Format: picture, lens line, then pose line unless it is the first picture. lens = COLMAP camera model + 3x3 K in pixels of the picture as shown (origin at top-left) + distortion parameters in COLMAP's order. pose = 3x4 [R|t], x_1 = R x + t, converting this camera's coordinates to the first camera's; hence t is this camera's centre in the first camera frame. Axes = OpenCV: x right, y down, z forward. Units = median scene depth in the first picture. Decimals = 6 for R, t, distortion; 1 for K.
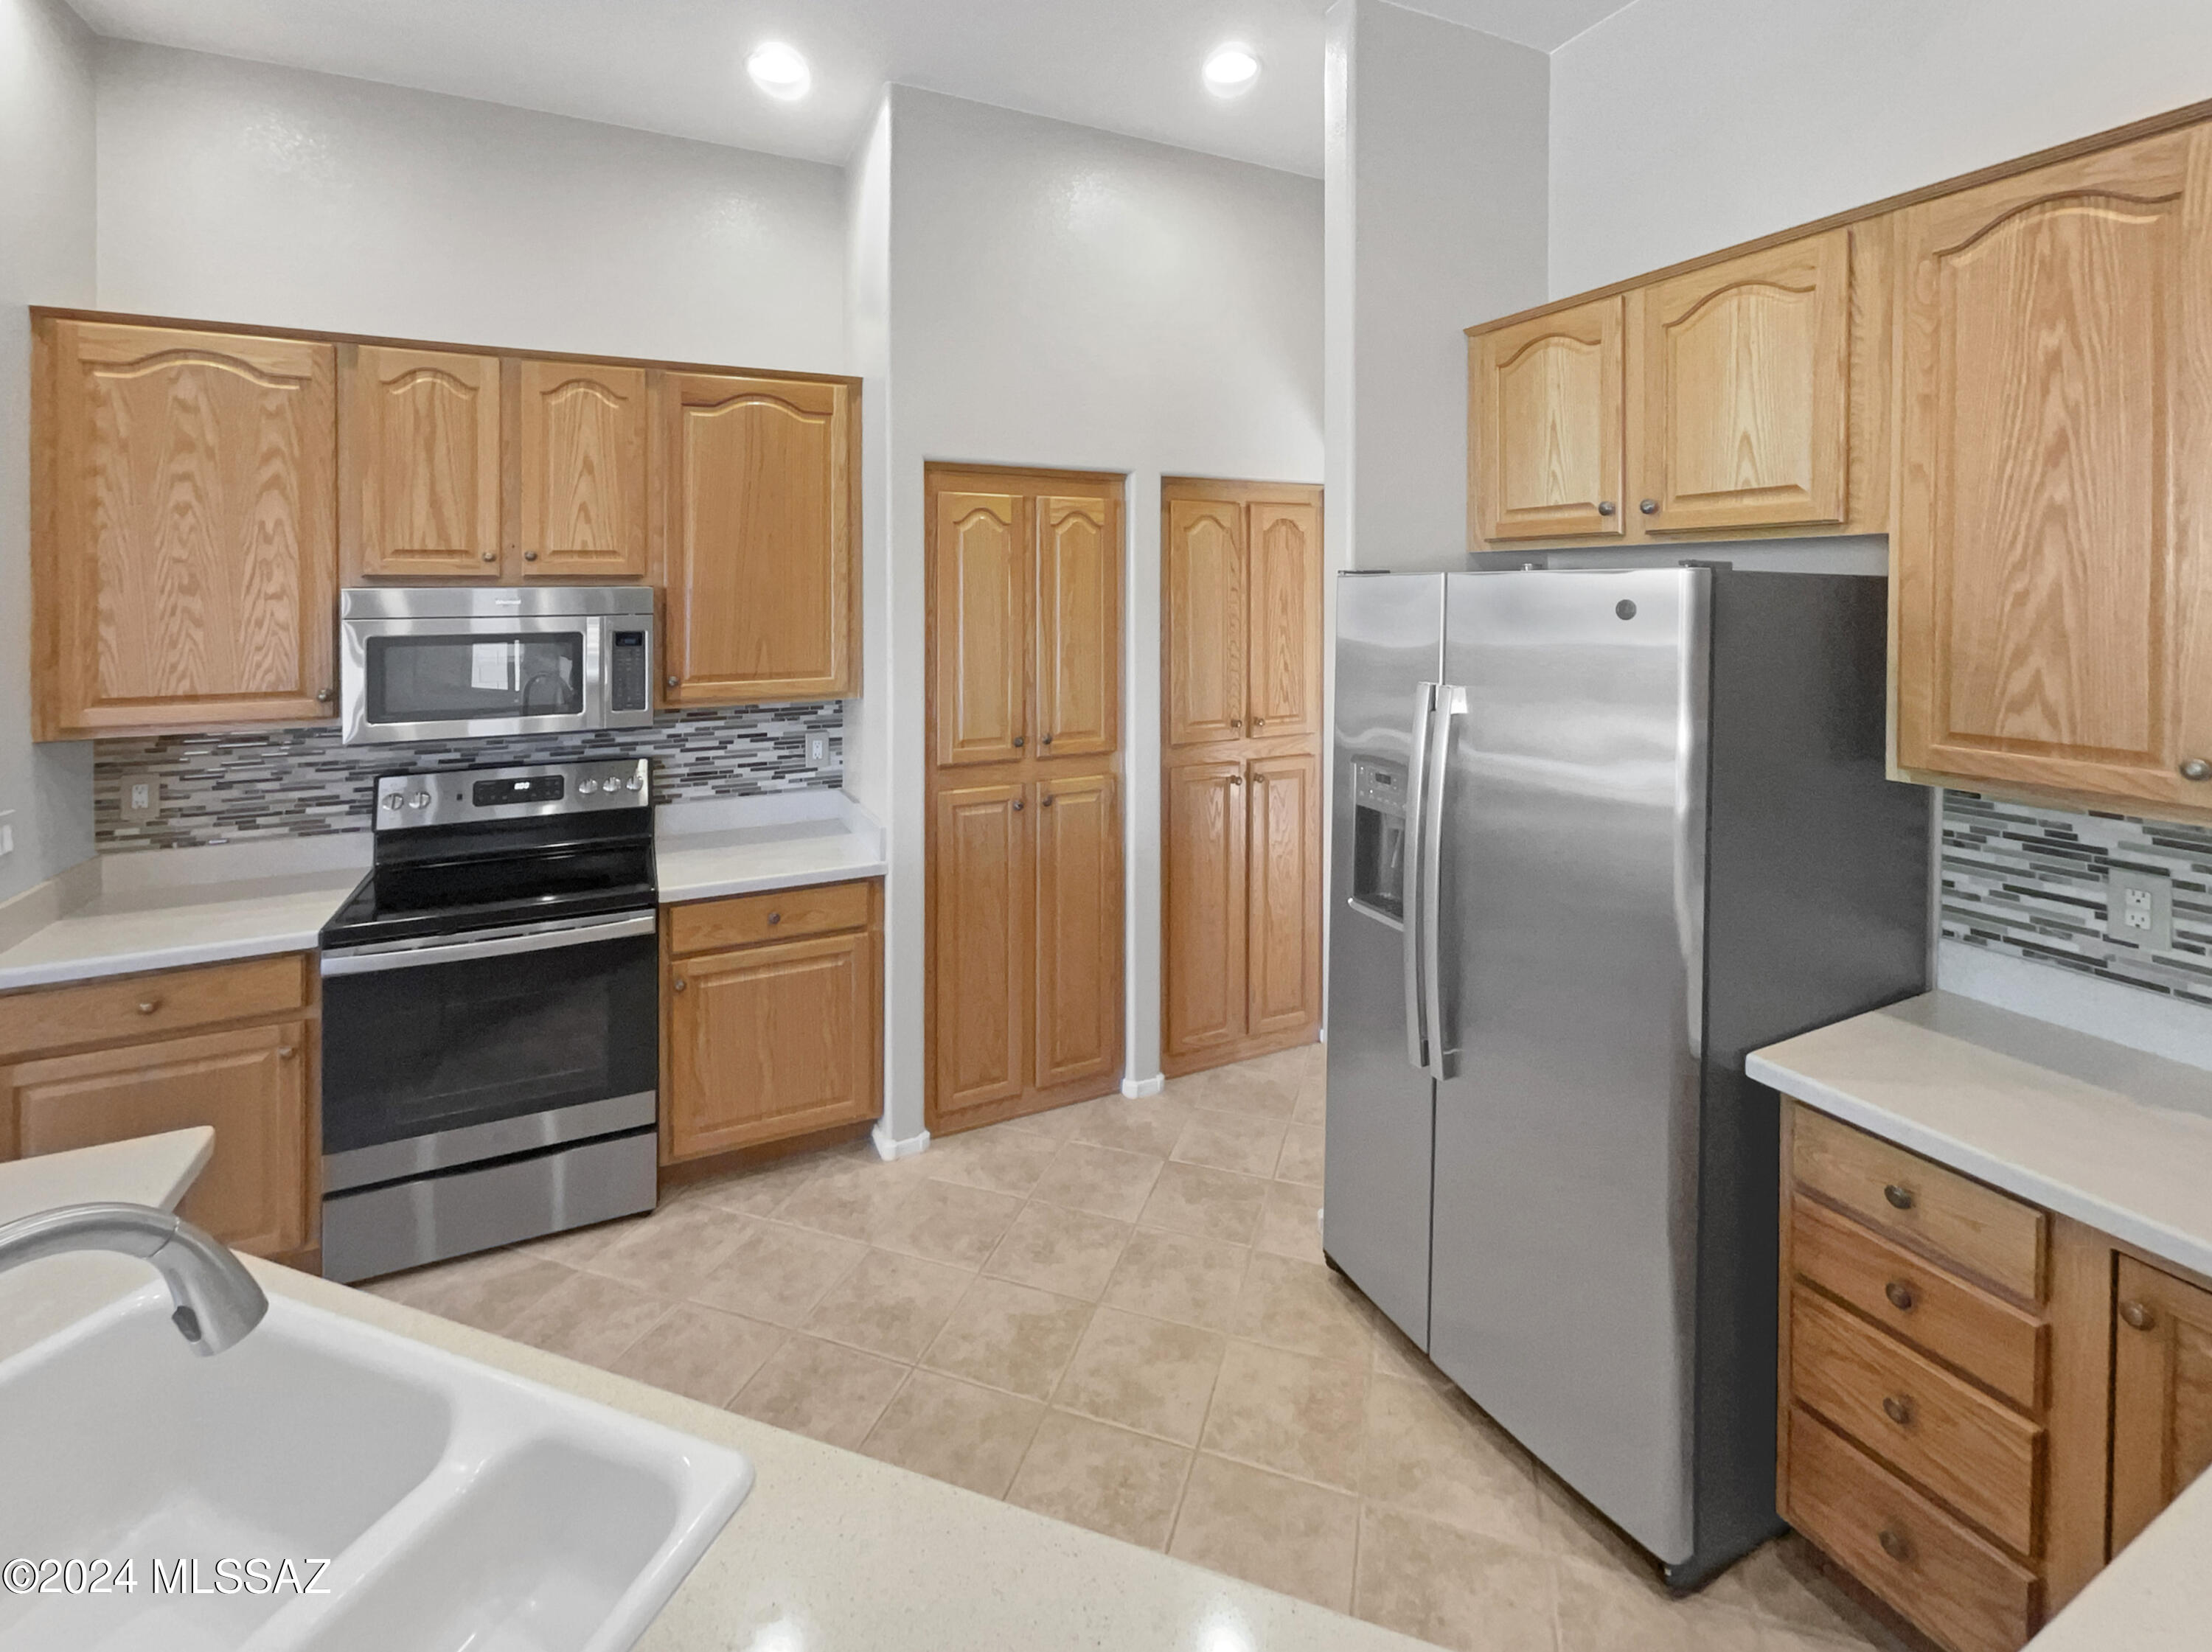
lens RADIAL K [[976.7, 0, 1109.9], [0, 976.7, 695.0], [0, 0, 1]] dist [-0.000468, 0.006204]
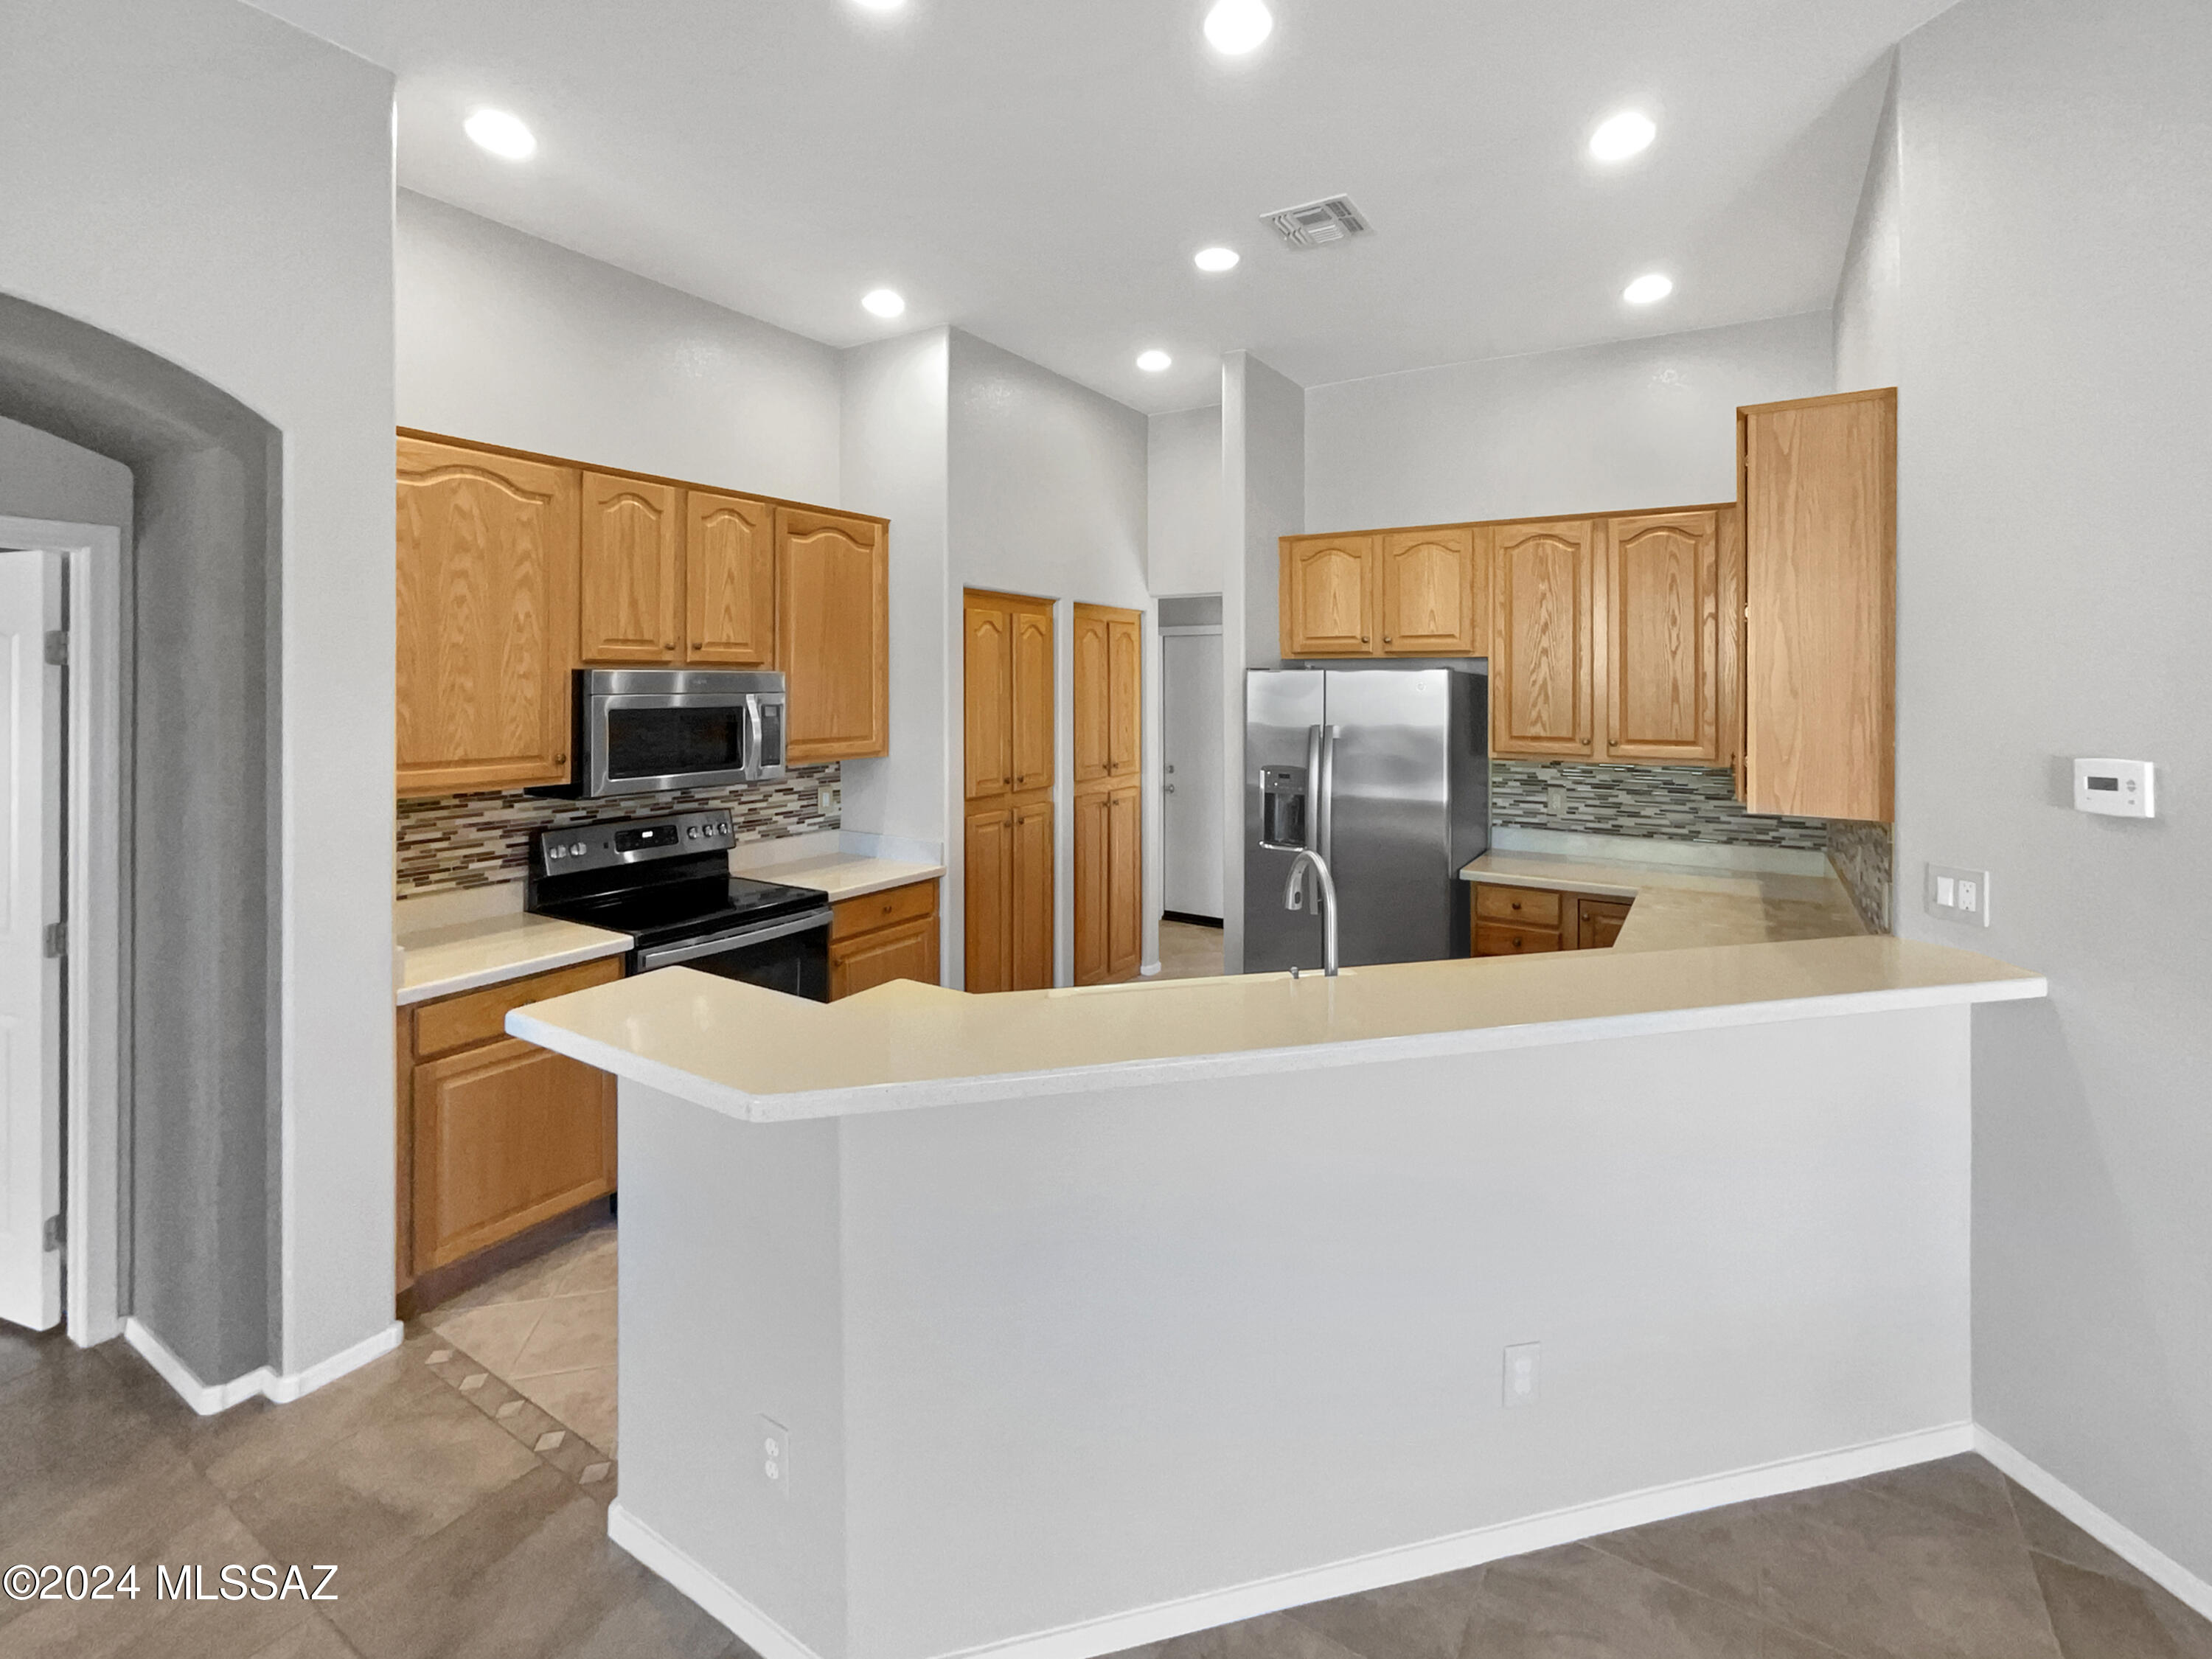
lens RADIAL K [[980.4, 0, 1106.0], [0, 980.4, 829.5], [0, 0, 1]] dist [0.016659, -0.000305]
pose [[0.852367, -0.071381, 0.518049, -0.786915], [0.049066, 0.997187, 0.056670, 0.047444], [-0.520637, -0.022885, 0.853471, -0.363883]]
